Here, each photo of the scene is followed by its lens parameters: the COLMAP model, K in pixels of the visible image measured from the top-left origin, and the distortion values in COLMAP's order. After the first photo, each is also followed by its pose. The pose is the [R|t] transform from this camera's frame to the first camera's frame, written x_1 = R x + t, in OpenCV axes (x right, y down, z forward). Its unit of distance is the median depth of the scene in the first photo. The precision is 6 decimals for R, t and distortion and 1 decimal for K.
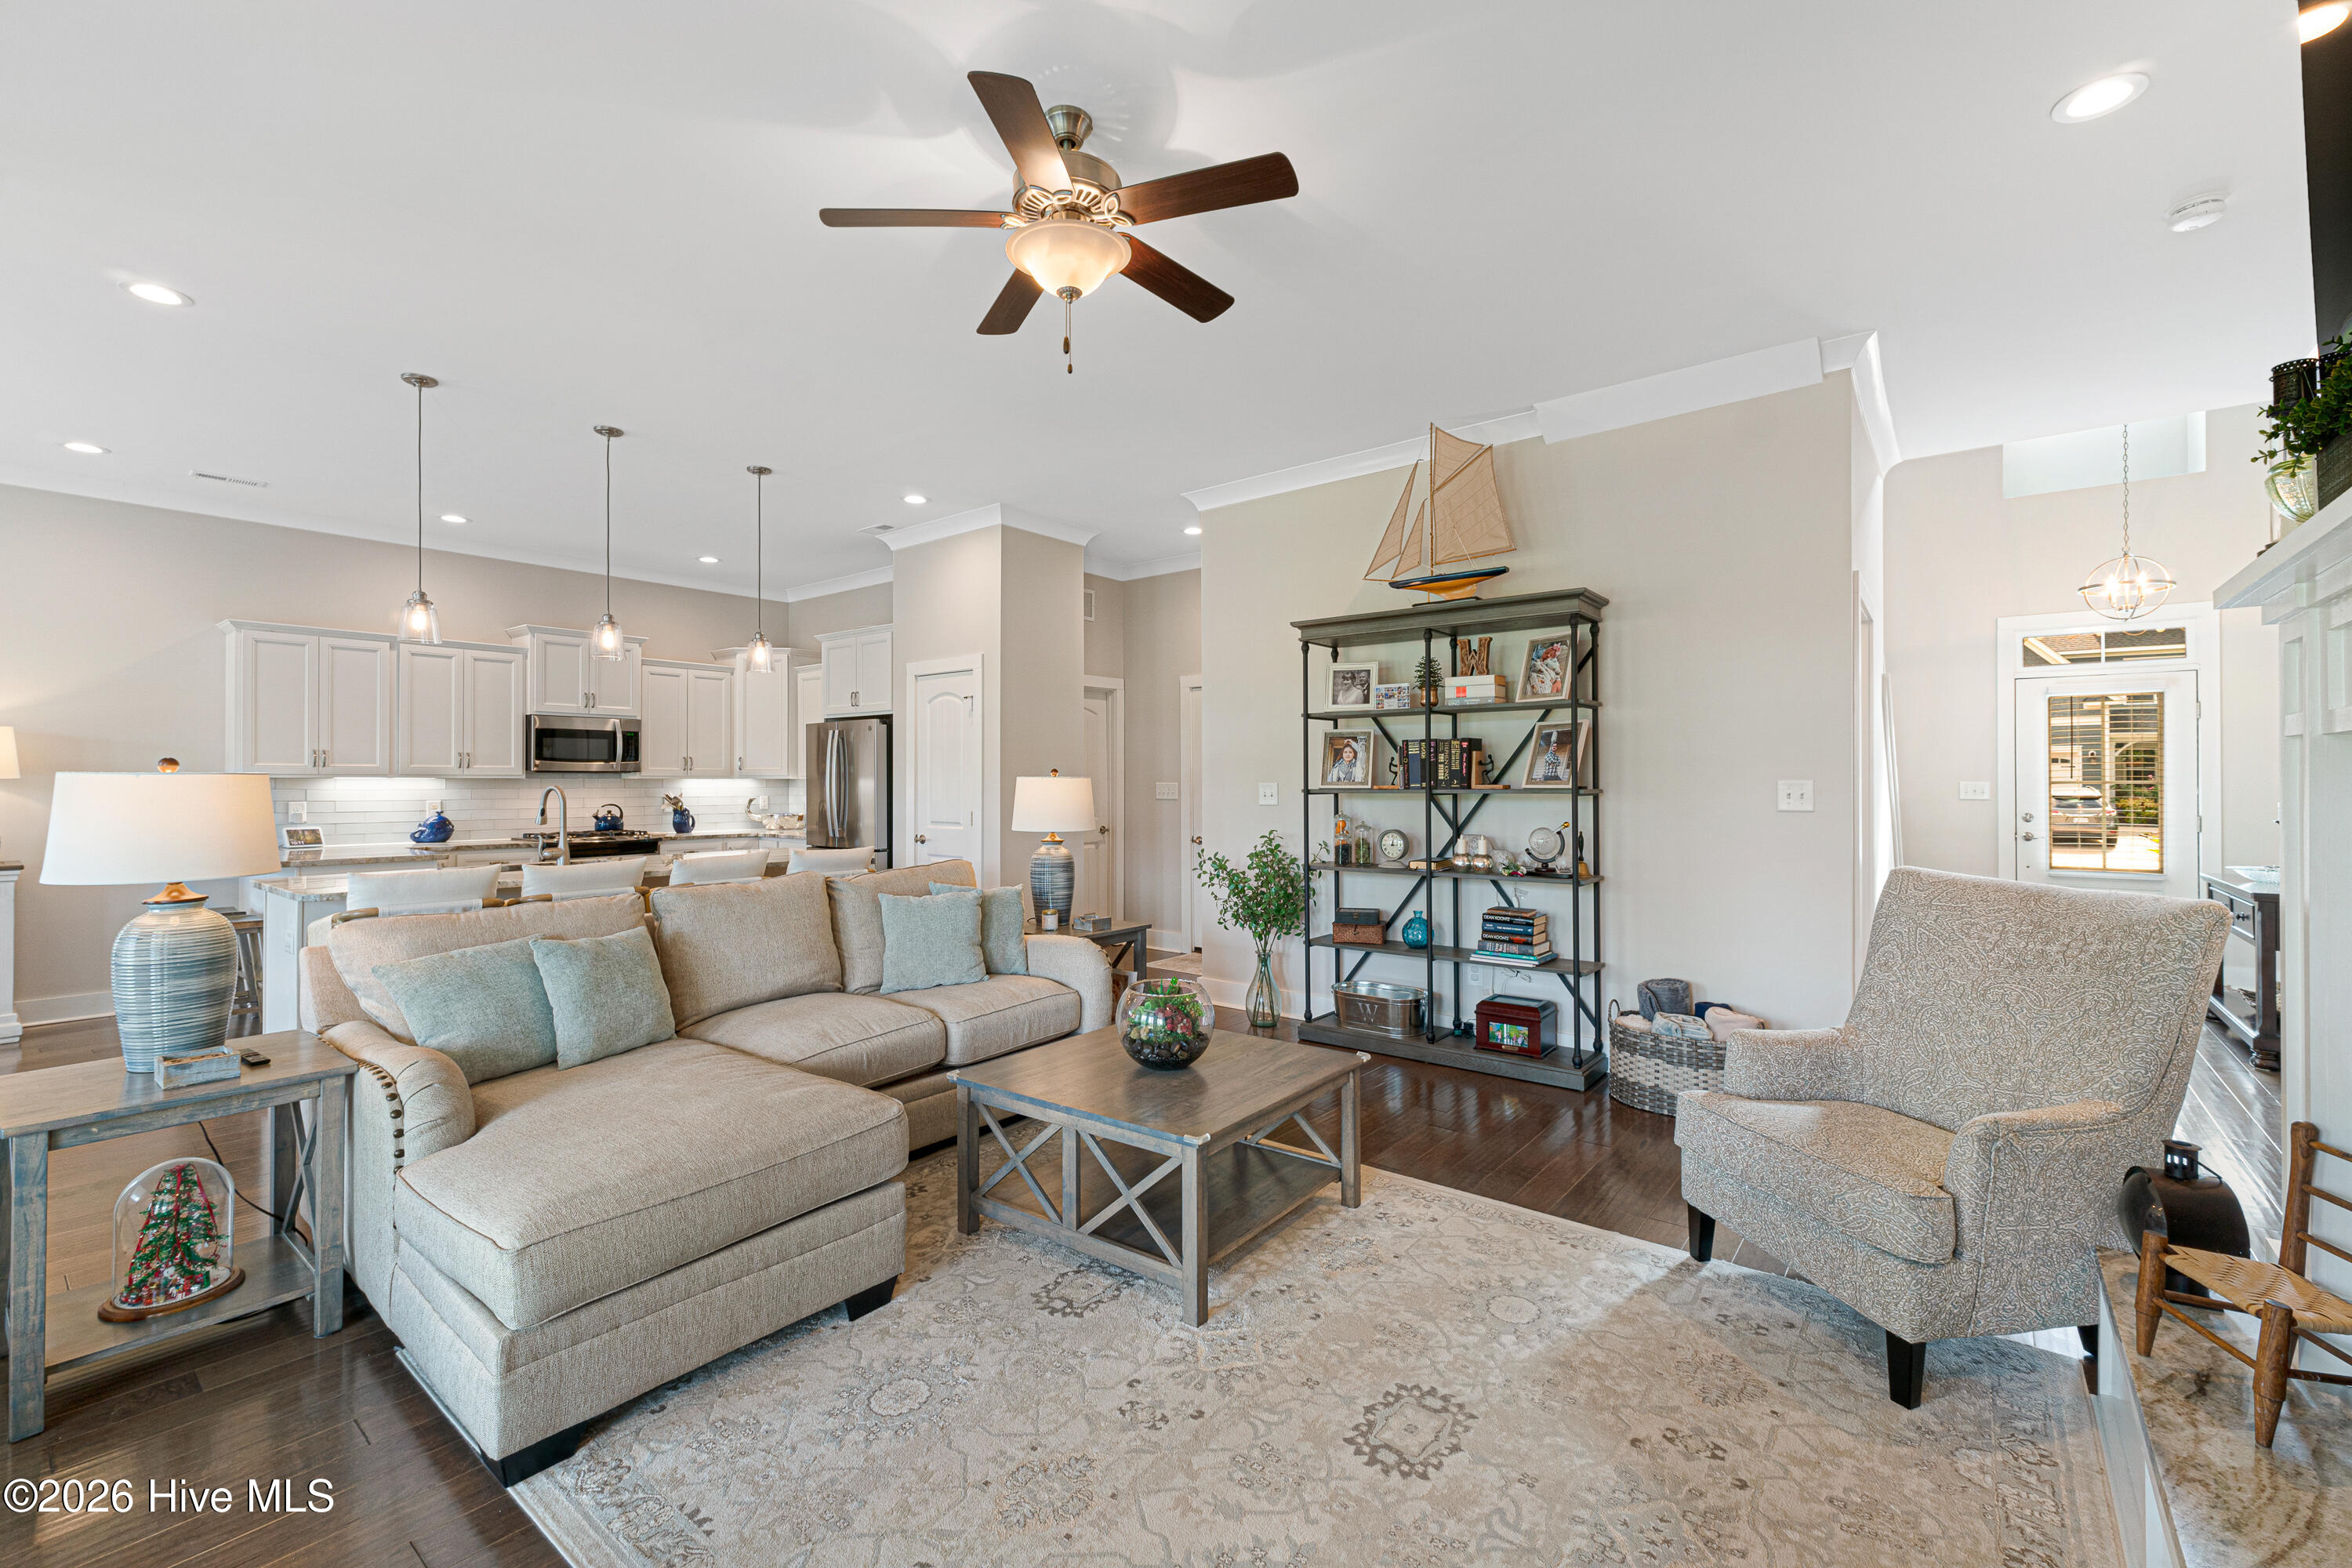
lens RADIAL K [[997.3, 0, 1152.2], [0, 997.3, 764.9], [0, 0, 1]] dist [0.002053, 0.000324]
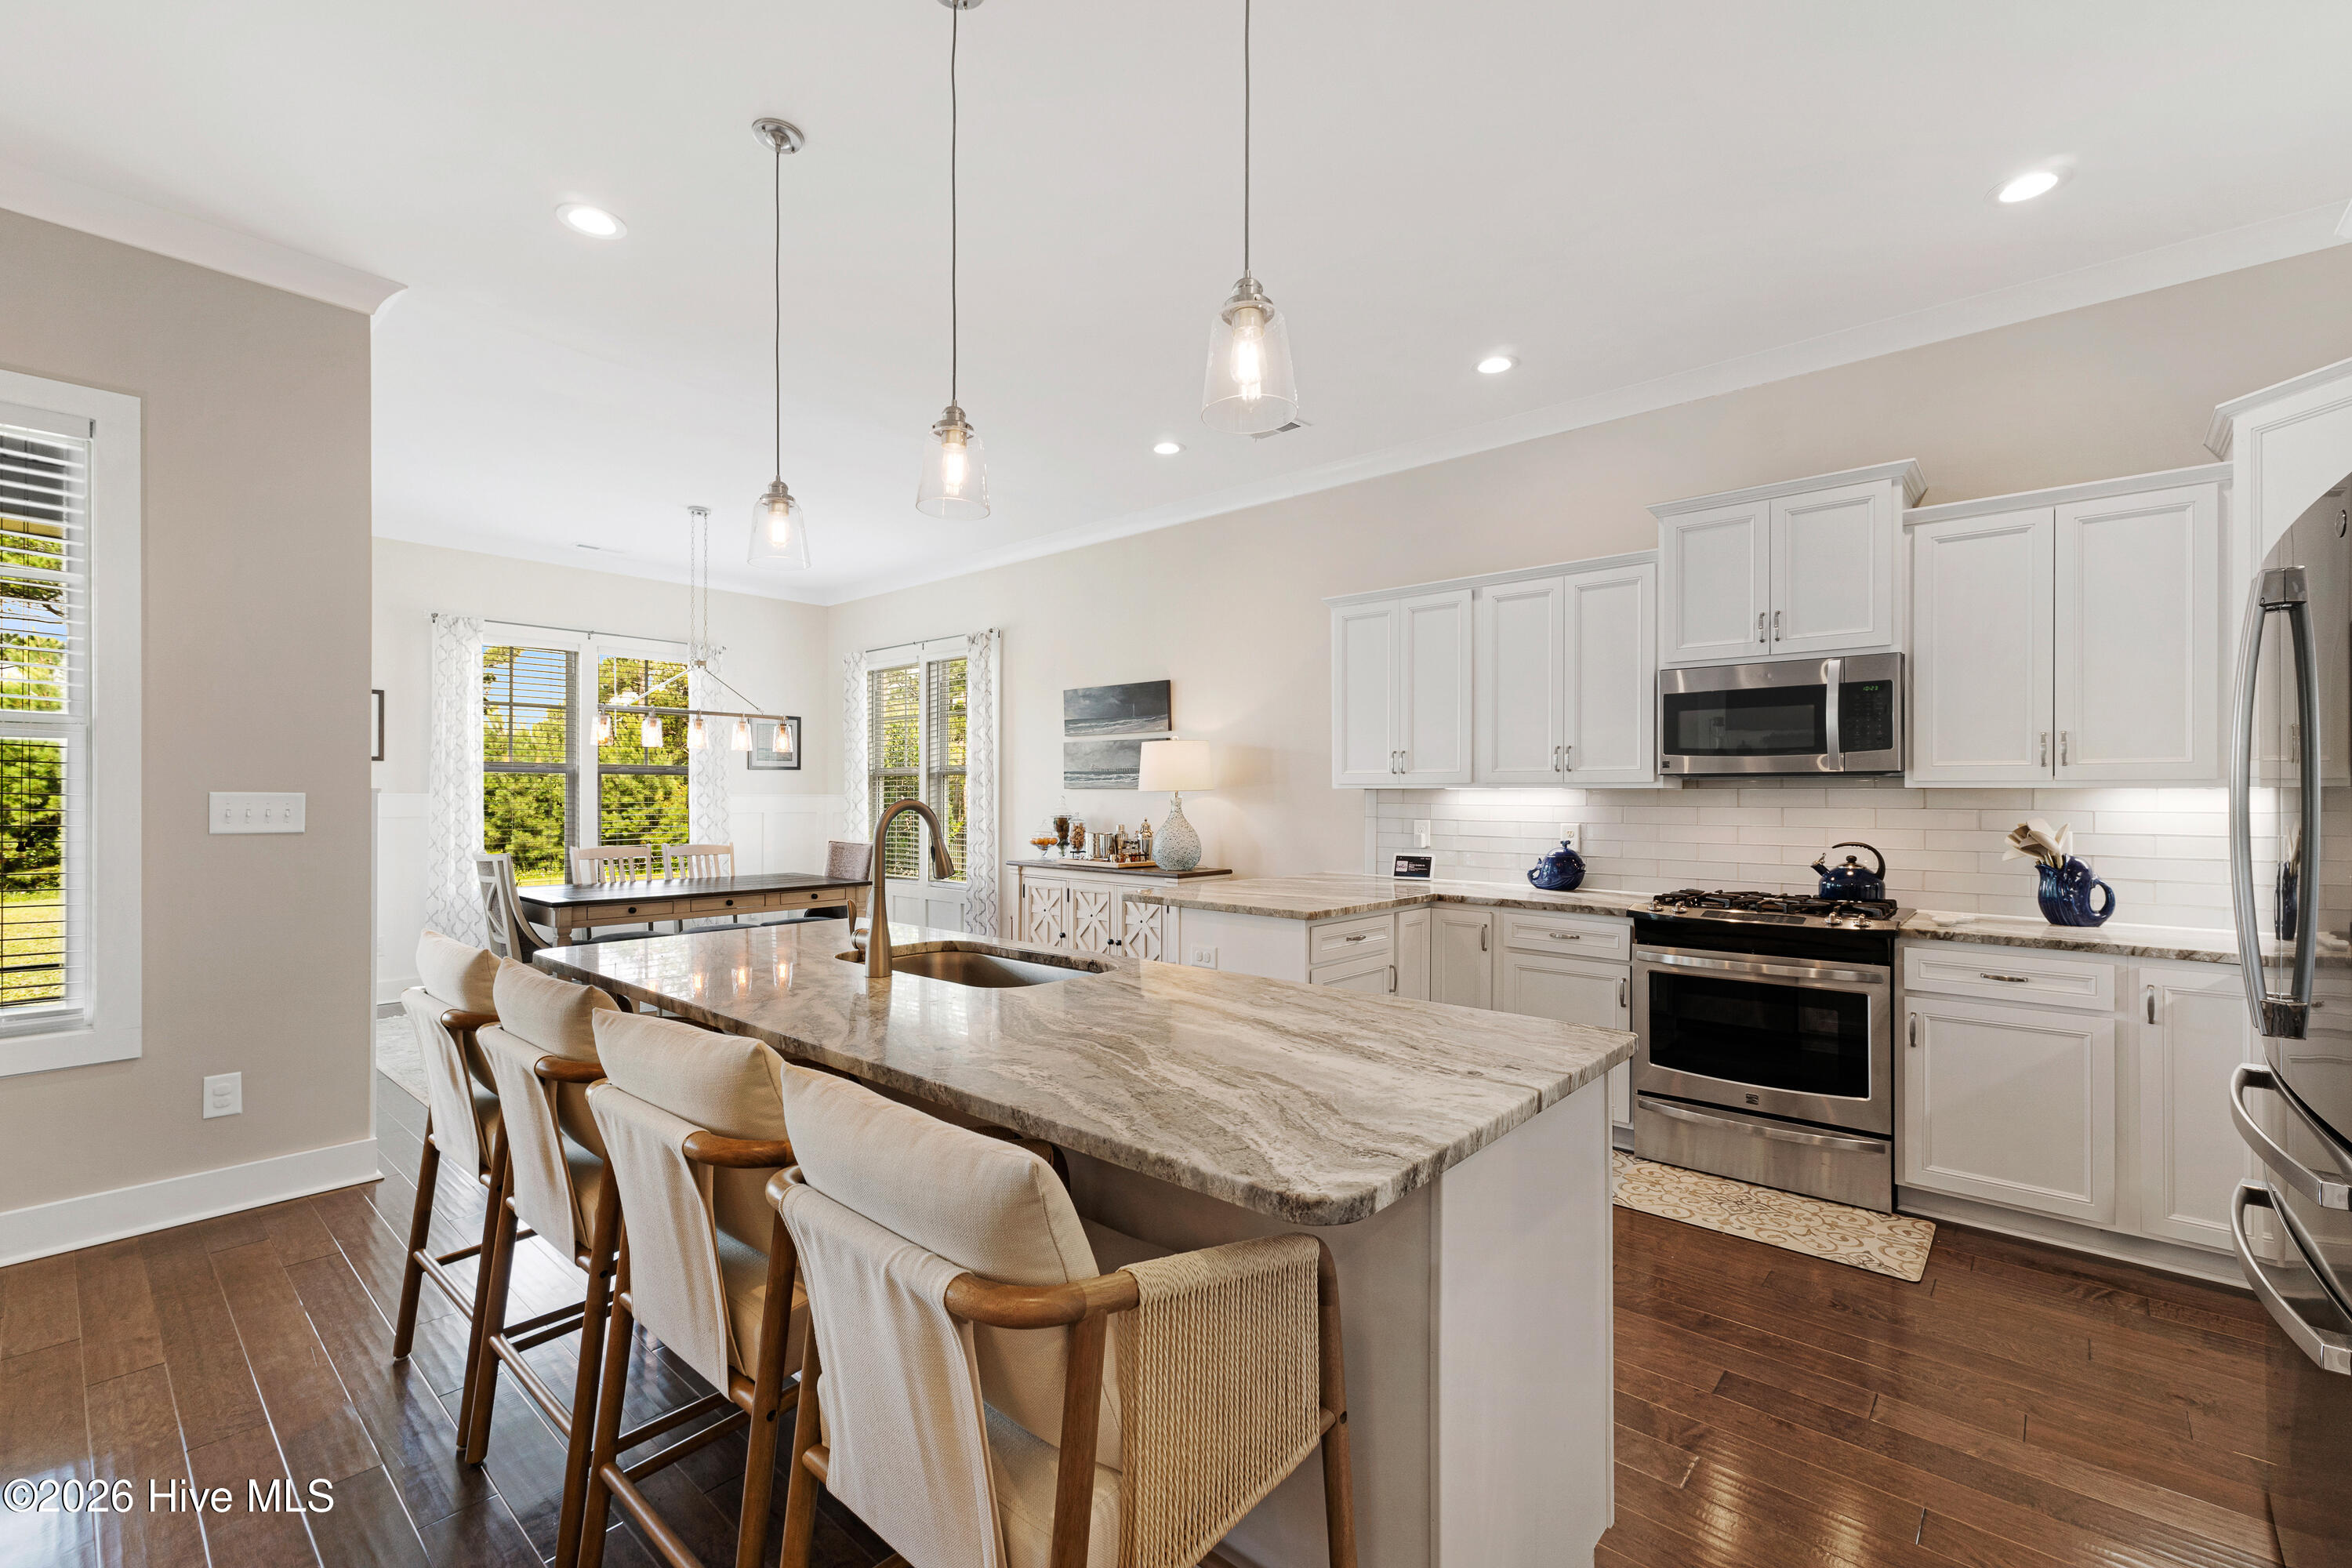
lens RADIAL K [[997.3, 0, 1191.5], [0, 997.3, 799.2], [0, 0, 1]] dist [0.002053, 0.000324]
pose [[-0.020014, 0.006642, -0.999778, -0.112680], [0.013240, 0.999892, 0.006378, 0.018219], [0.999712, -0.013109, -0.020100, 1.092296]]
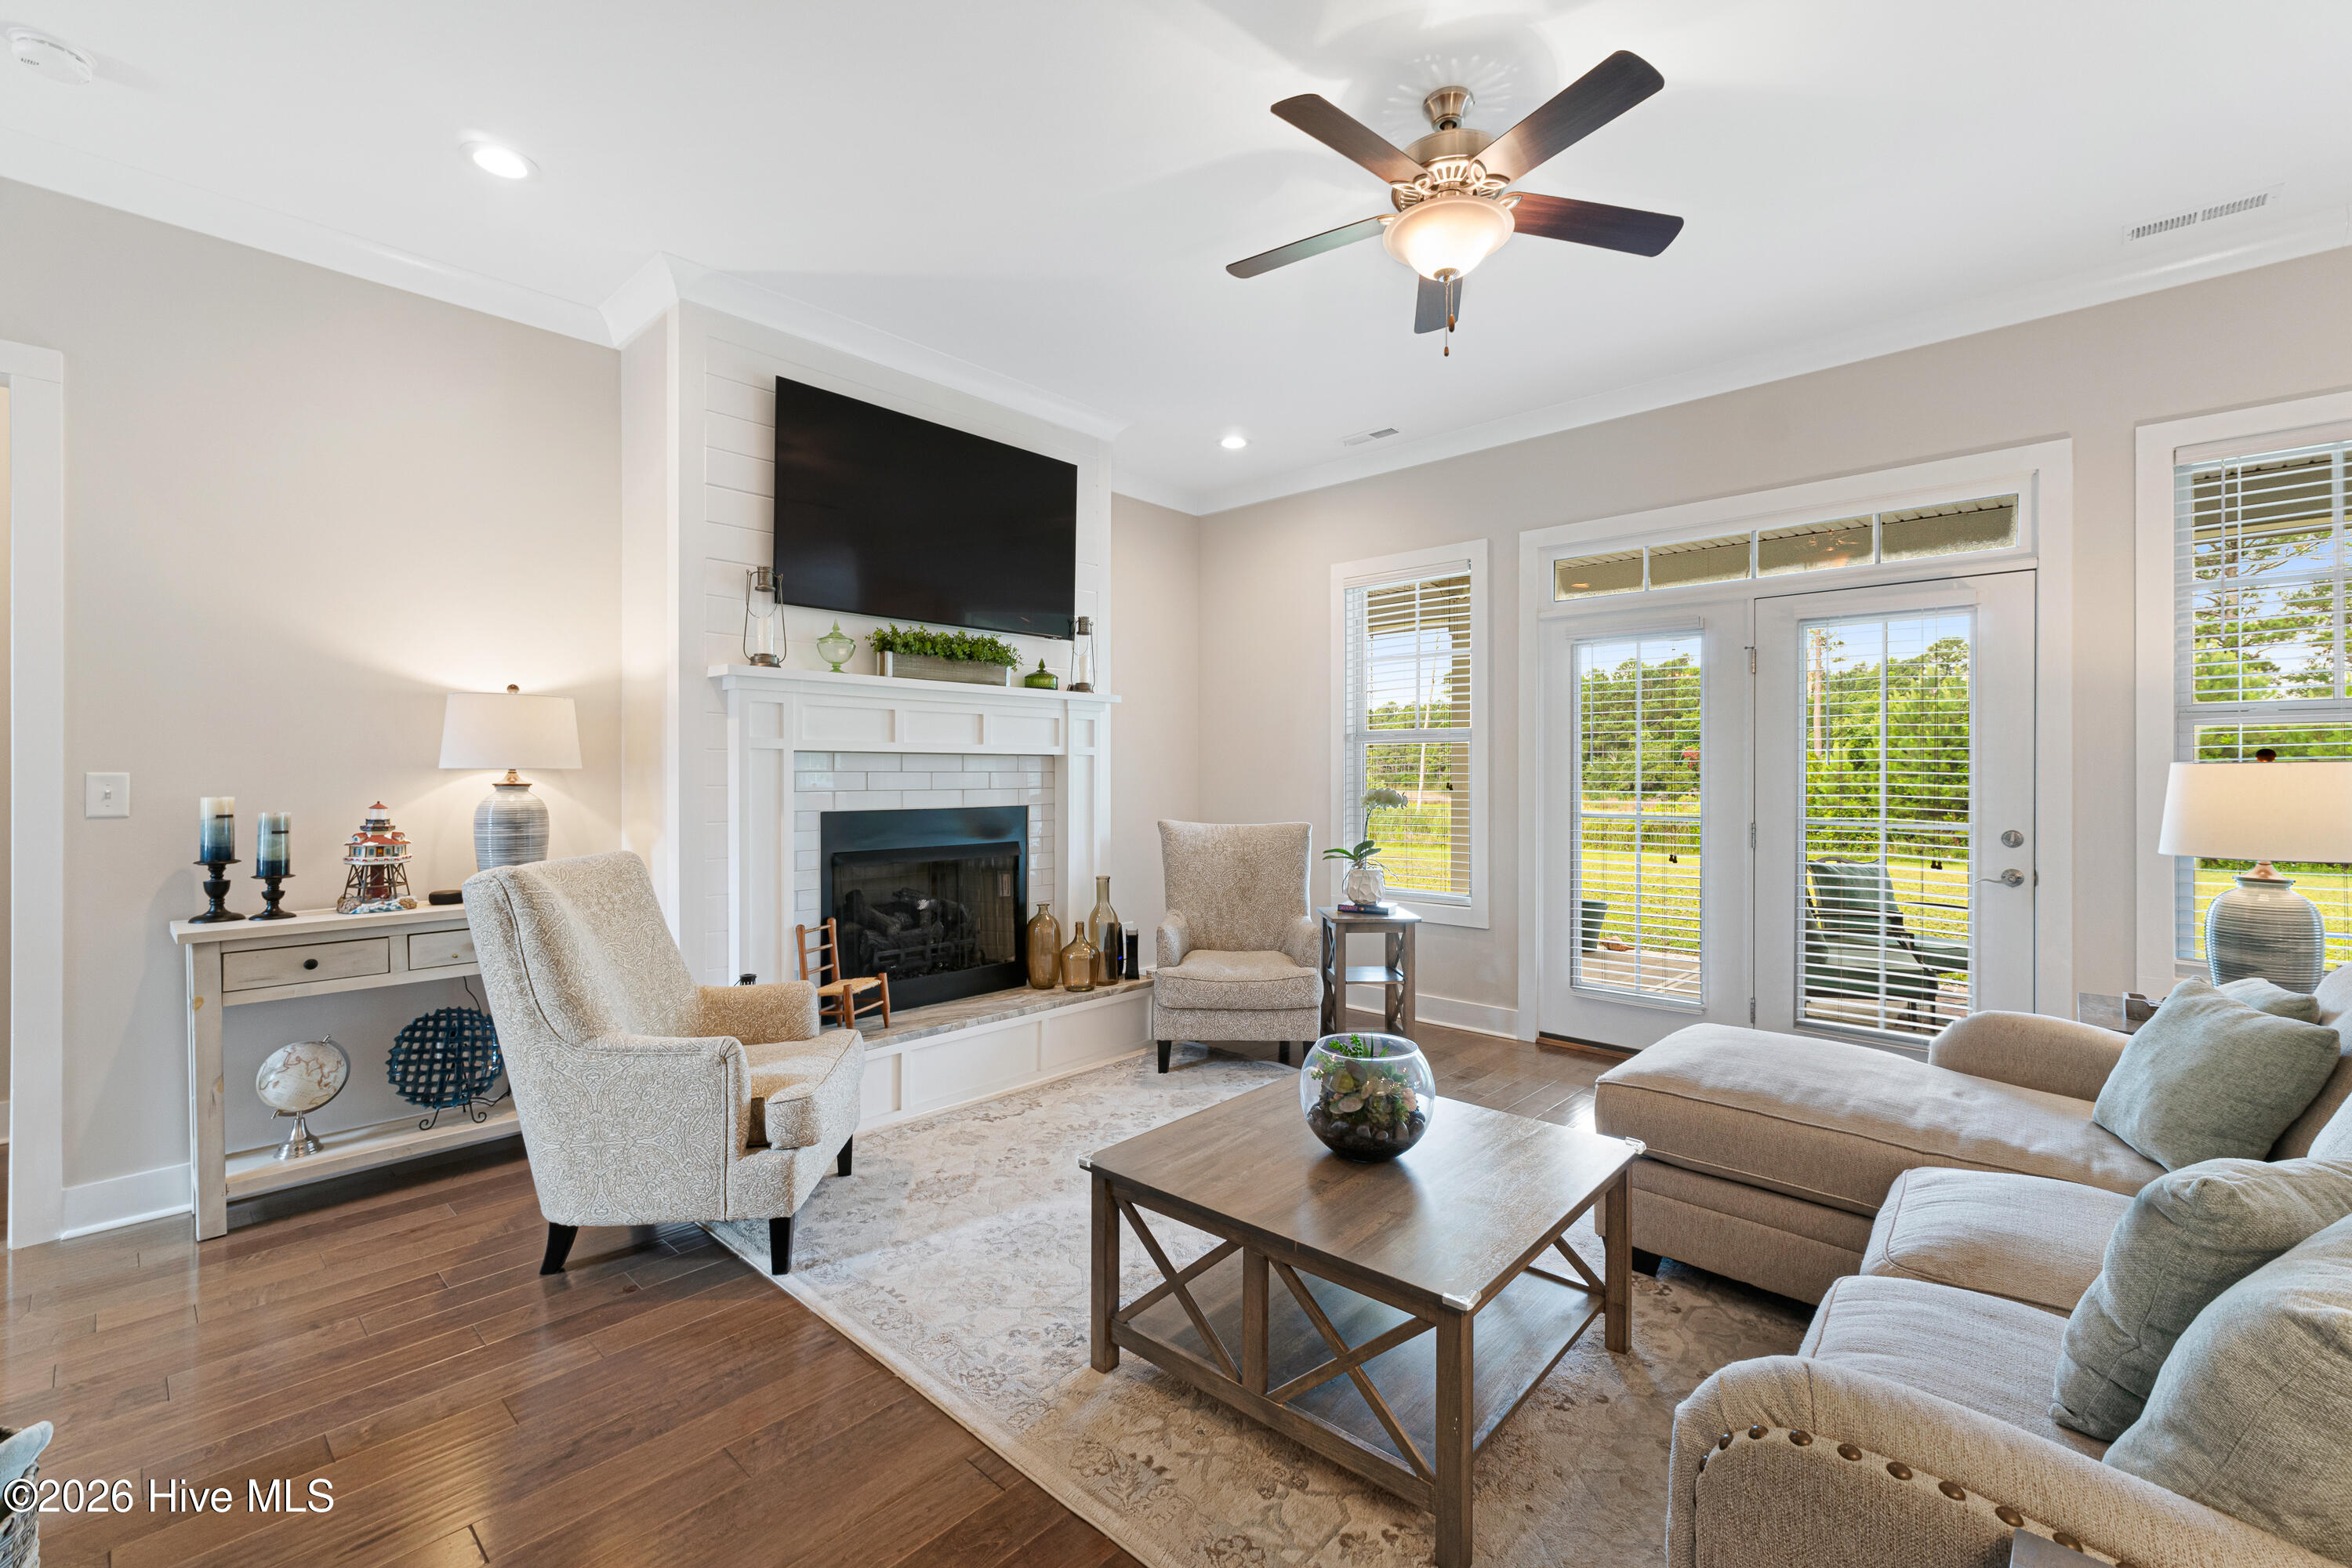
lens RADIAL K [[997.3, 0, 1184.4], [0, 997.3, 779.5], [0, 0, 1]] dist [0.002053, 0.000324]
pose [[-0.998528, -0.000050, 0.054240, 0.062444], [-0.000524, 0.999962, -0.008720, 0.018779], [-0.054238, -0.008736, -0.998490, 1.050995]]
